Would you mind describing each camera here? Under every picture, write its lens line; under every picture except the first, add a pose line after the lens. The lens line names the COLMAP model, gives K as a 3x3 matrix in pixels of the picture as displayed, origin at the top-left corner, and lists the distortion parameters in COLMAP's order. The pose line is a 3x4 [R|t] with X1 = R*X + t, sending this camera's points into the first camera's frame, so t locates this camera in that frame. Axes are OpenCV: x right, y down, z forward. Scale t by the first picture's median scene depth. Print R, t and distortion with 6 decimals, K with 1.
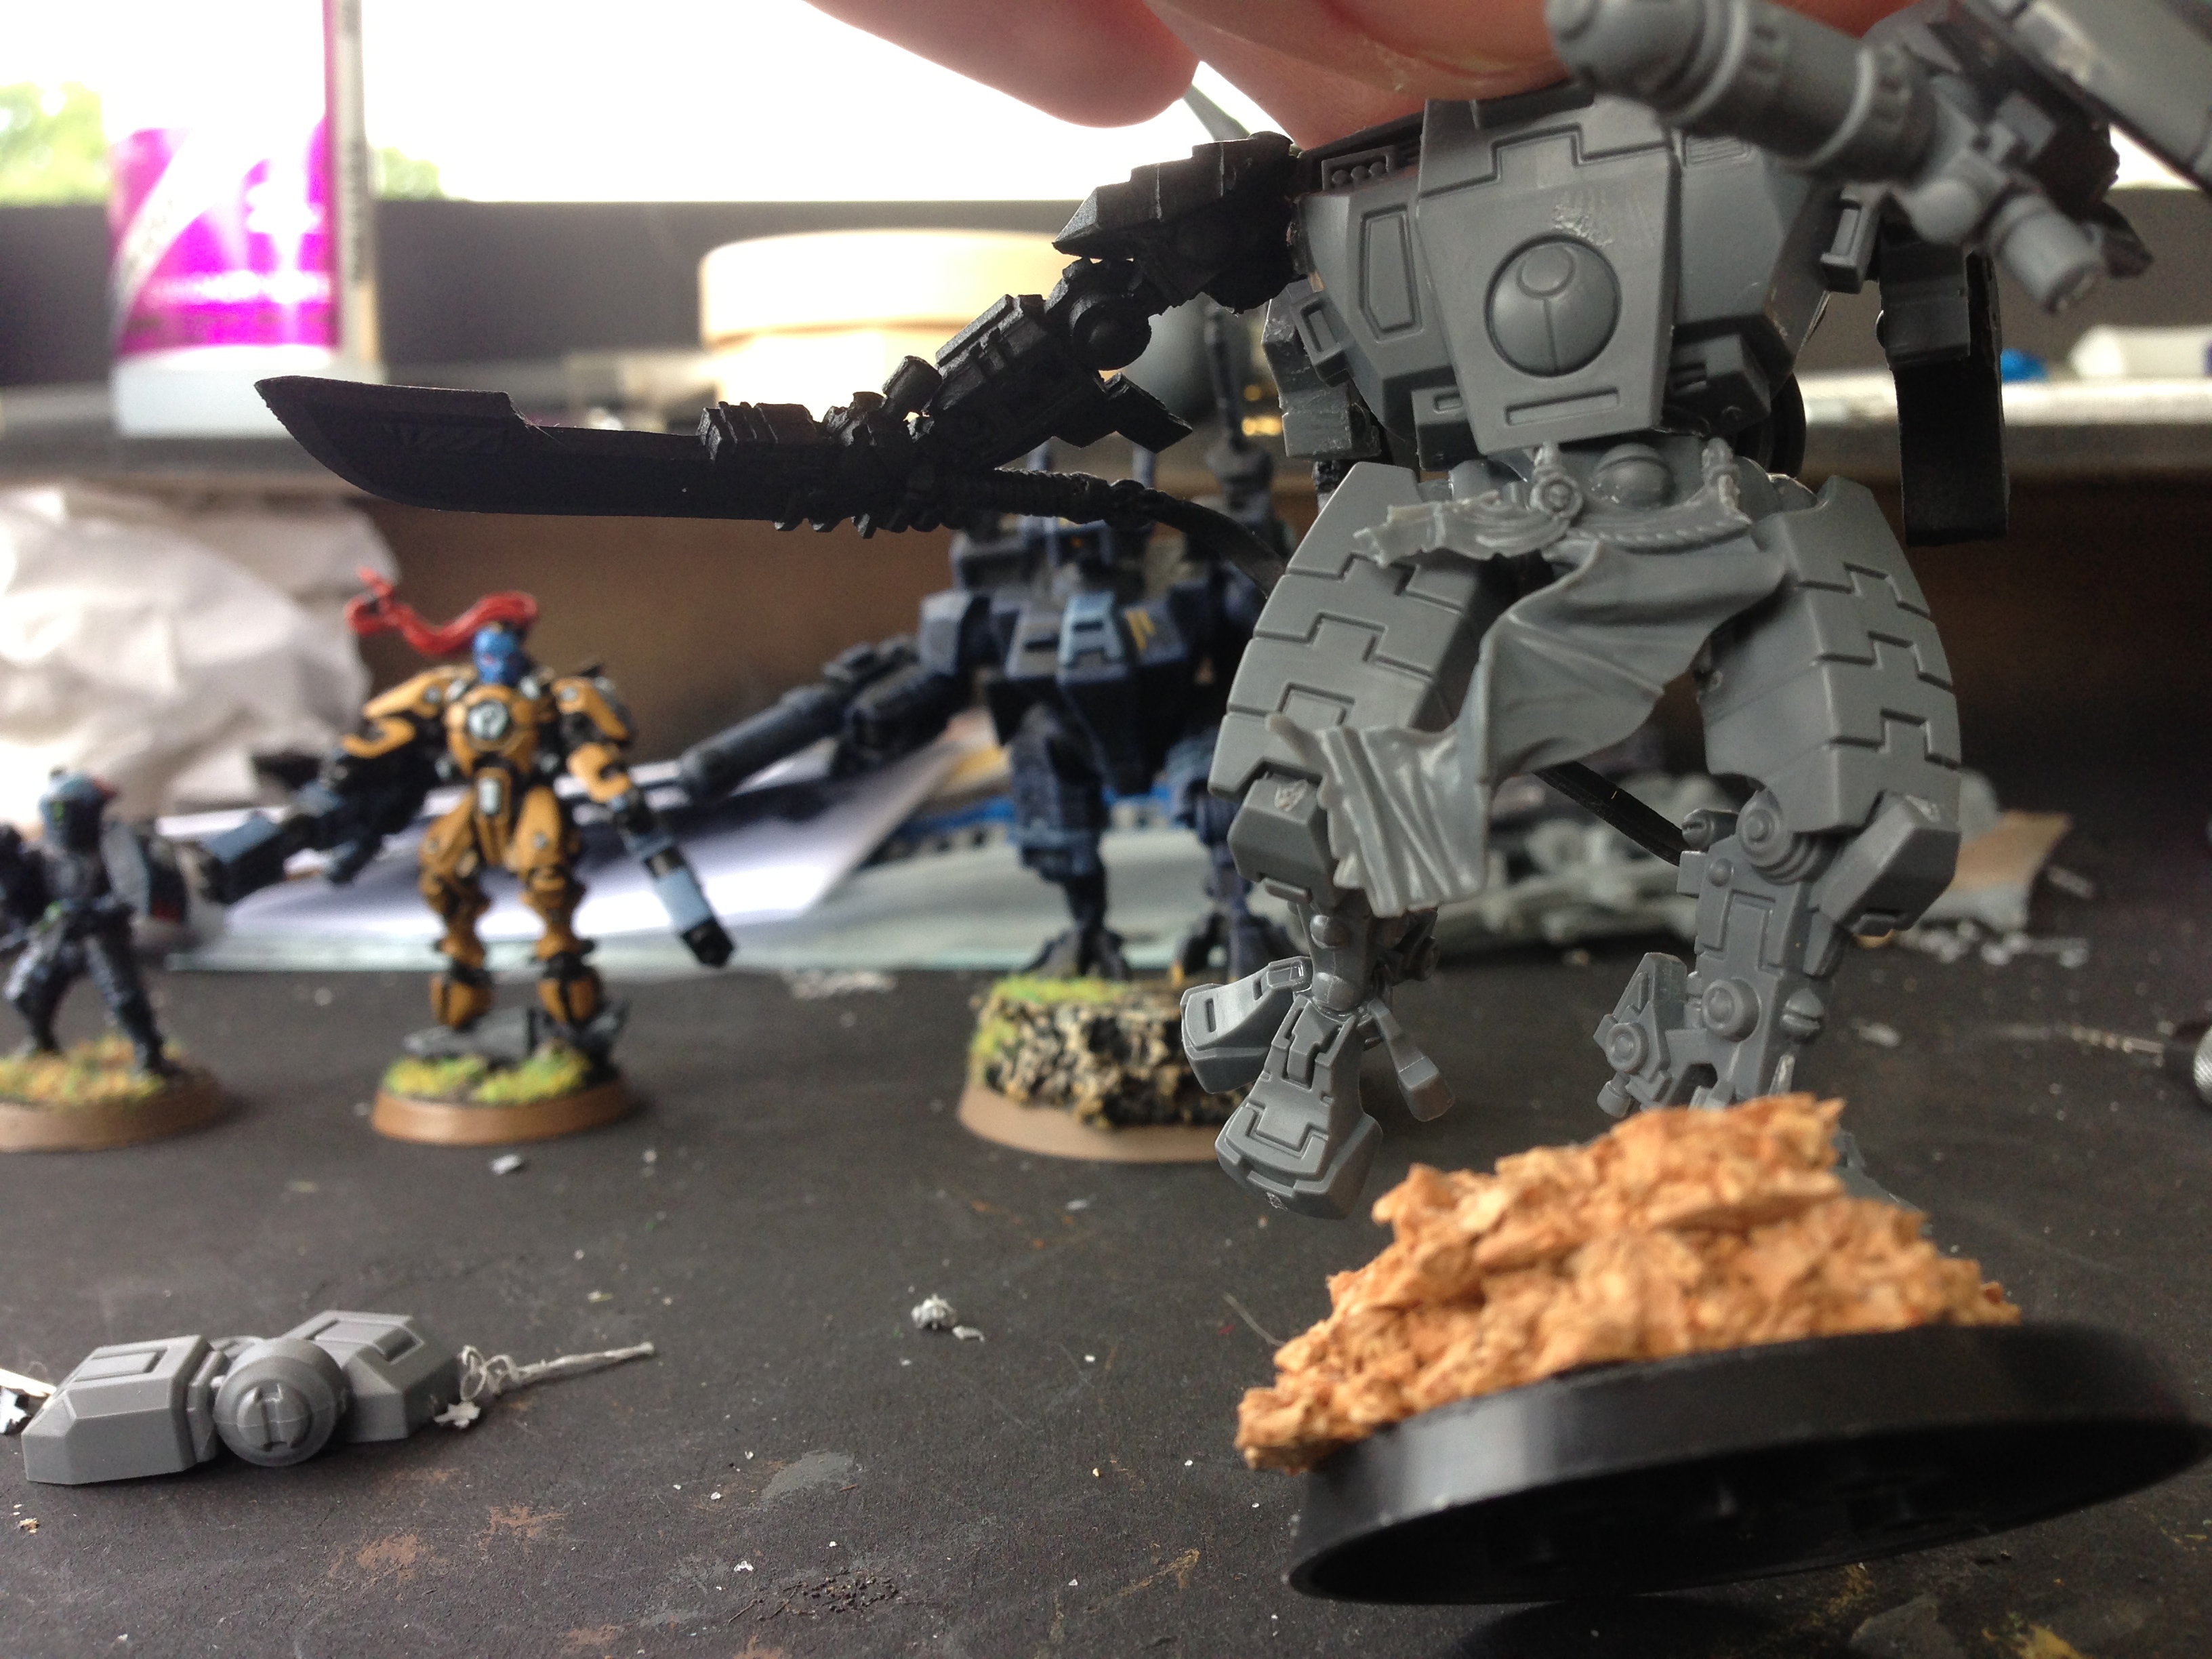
lens RADIAL K [[2118.7, 0, 1101.4], [0, 2118.7, 828.5], [0, 0, 1]] dist [0.019872, 0.000000]
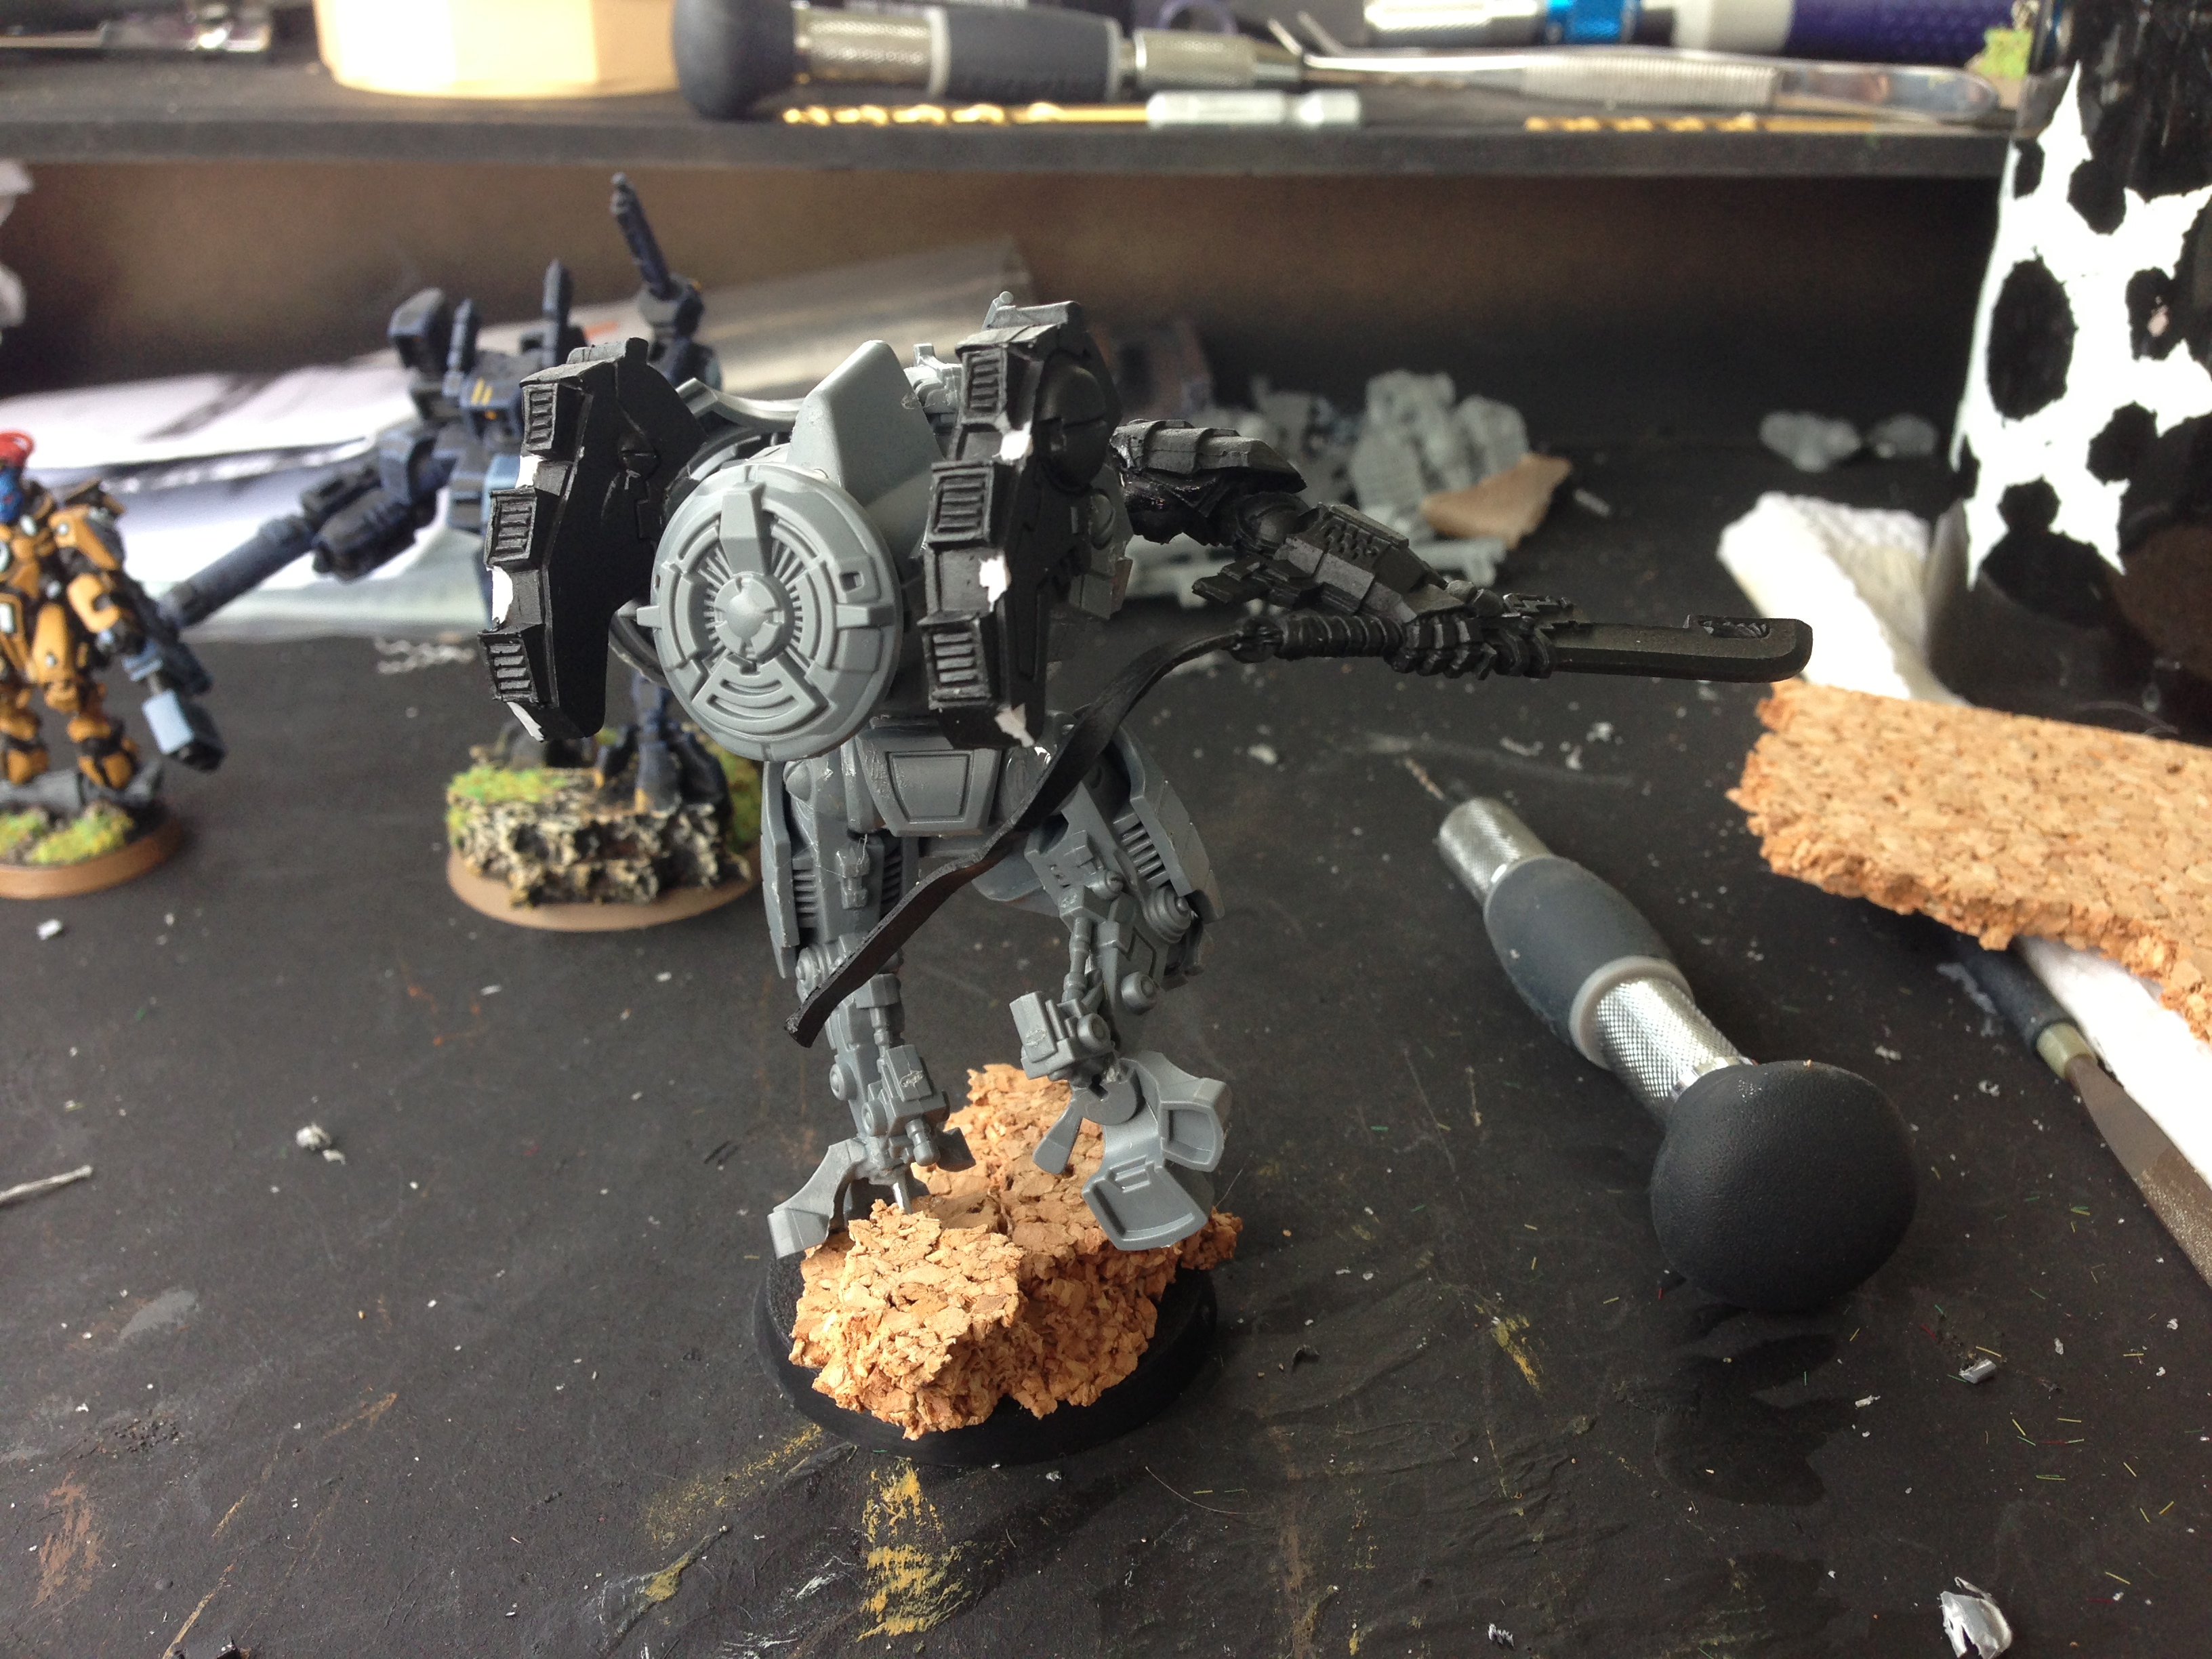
lens RADIAL K [[2118.7, 0, 1102.8], [0, 2118.7, 805.9], [0, 0, 1]] dist [0.019872, 0.000000]
pose [[0.999092, 0.003707, 0.042443, 0.280685], [-0.016796, 0.949801, 0.312403, -0.309361], [-0.039155, -0.312833, 0.949001, -0.177268]]
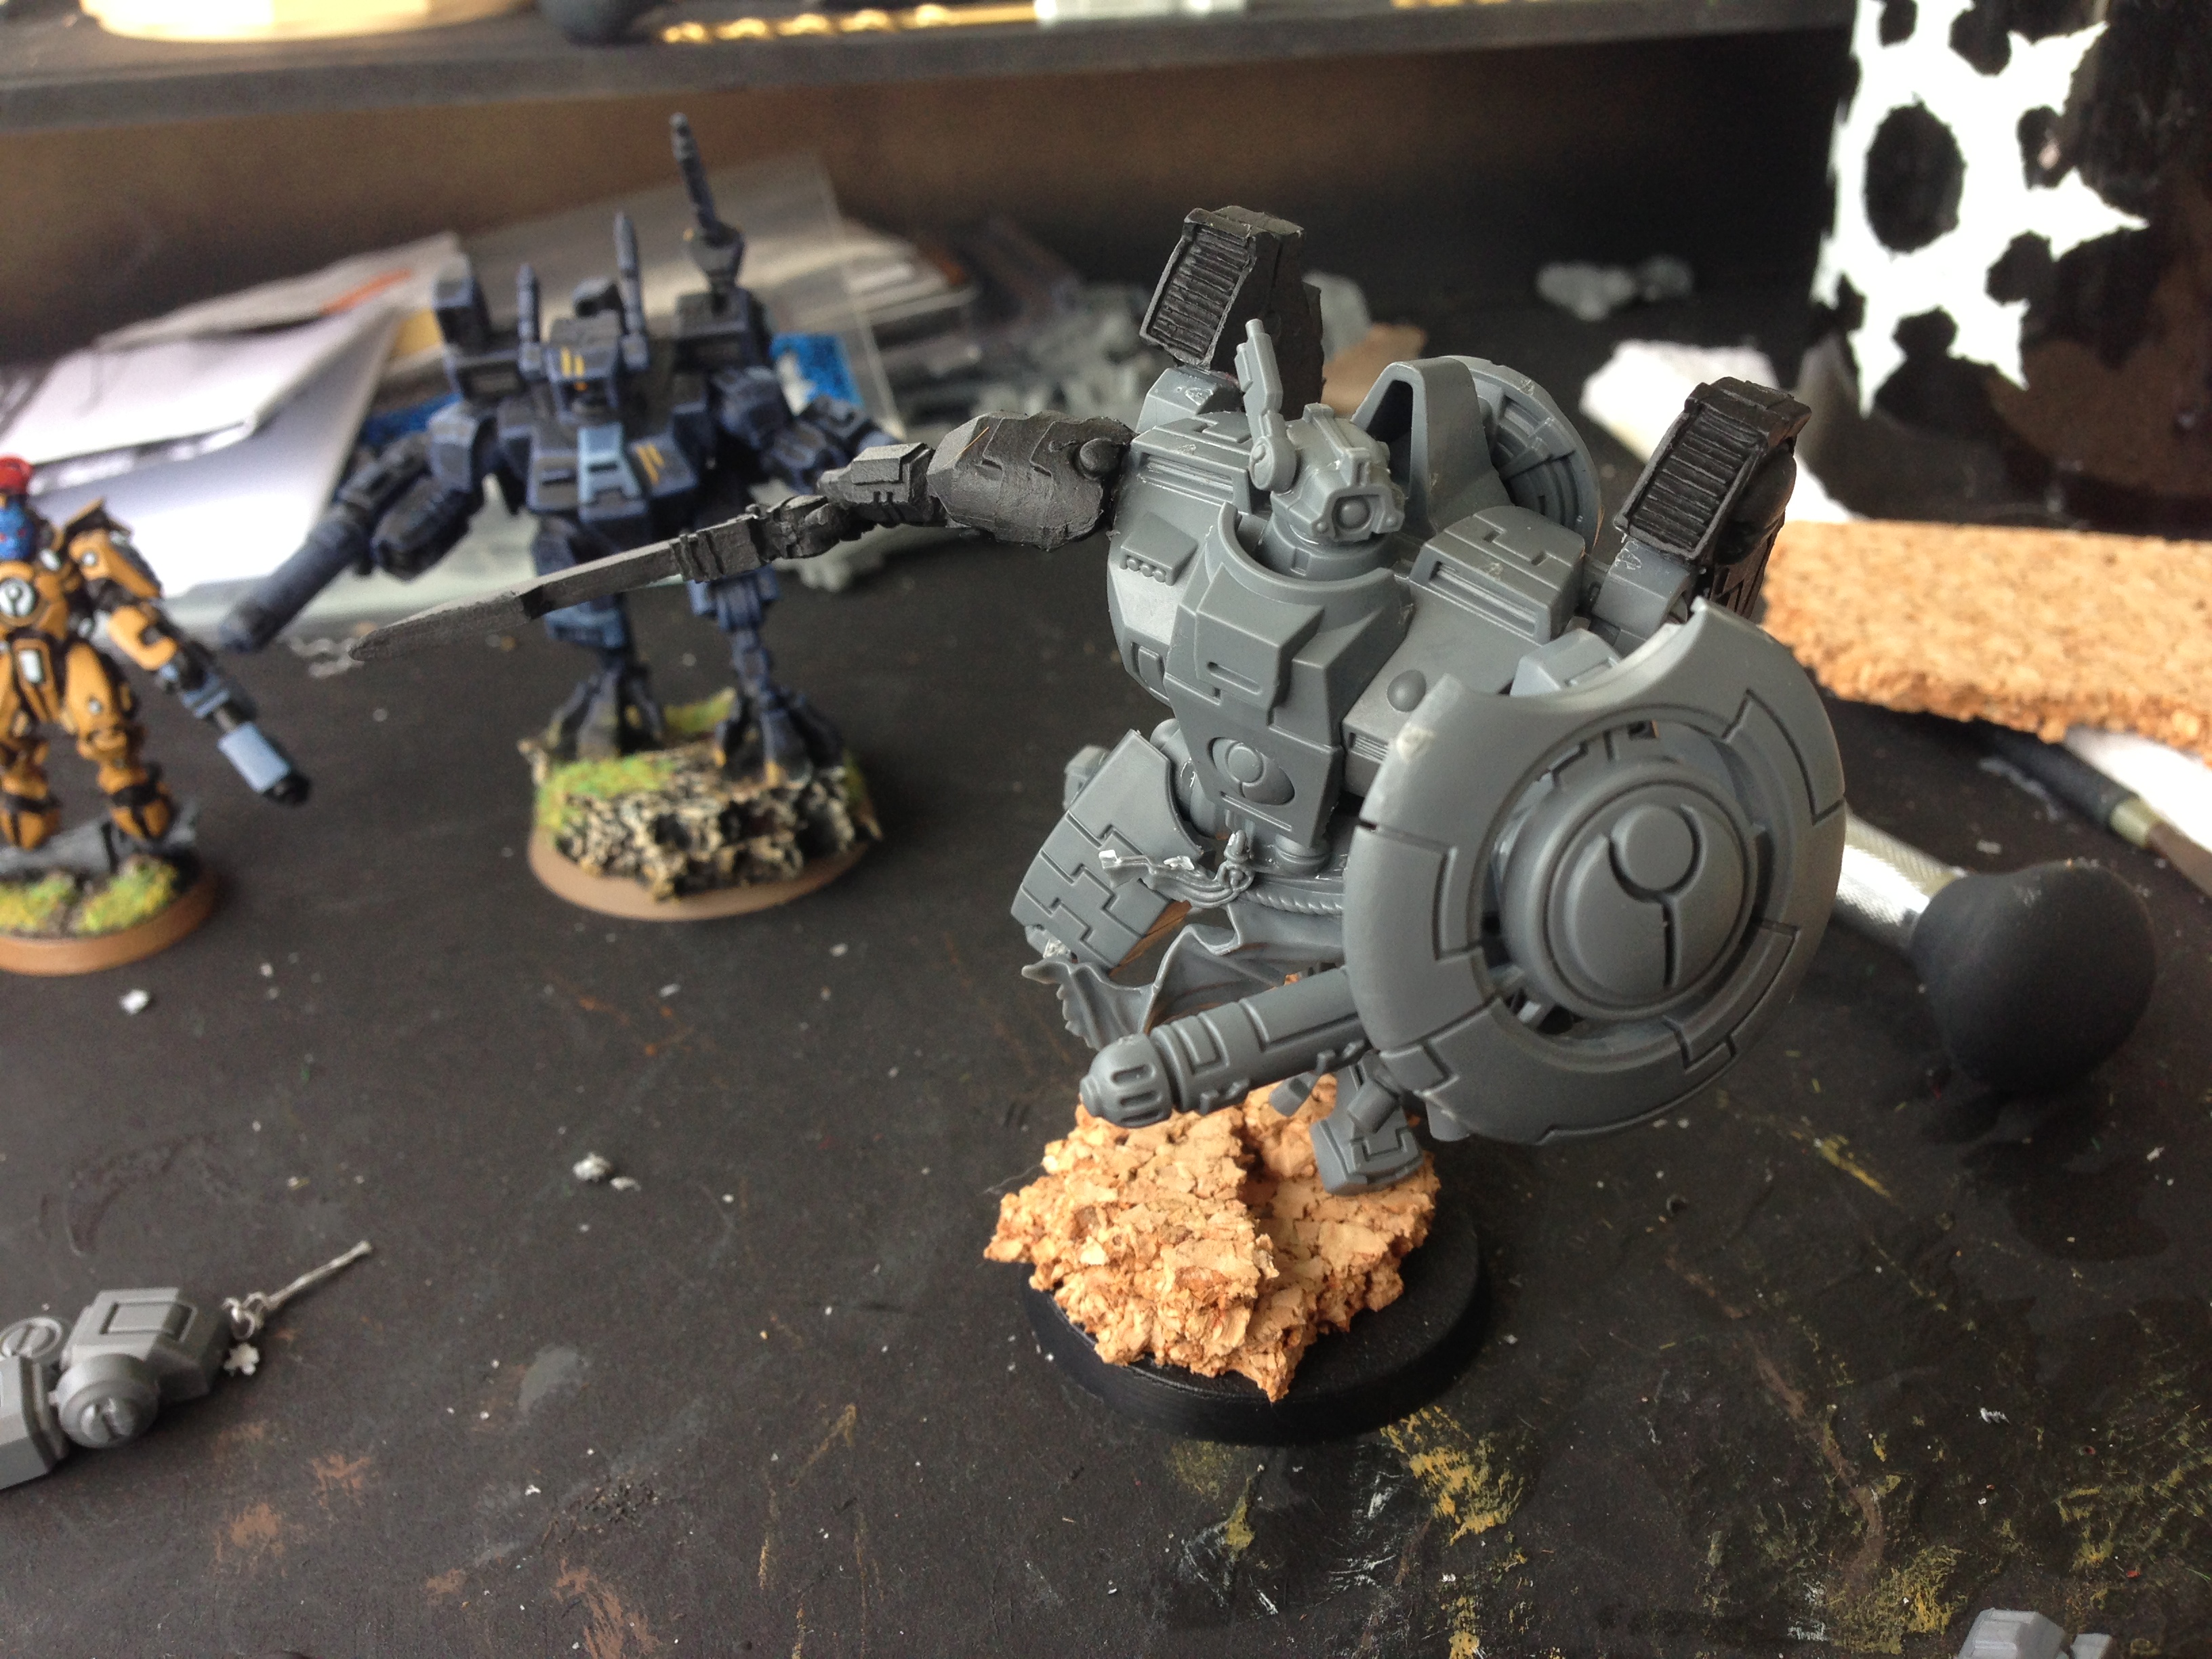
lens RADIAL K [[2118.7, 0, 1127.3], [0, 2118.7, 814.7], [0, 0, 1]] dist [0.019872, 0.000000]
pose [[0.956968, -0.137026, 0.255805, -0.053634], [0.034549, 0.929025, 0.368400, -0.331402], [-0.288130, -0.343709, 0.893781, -0.120648]]
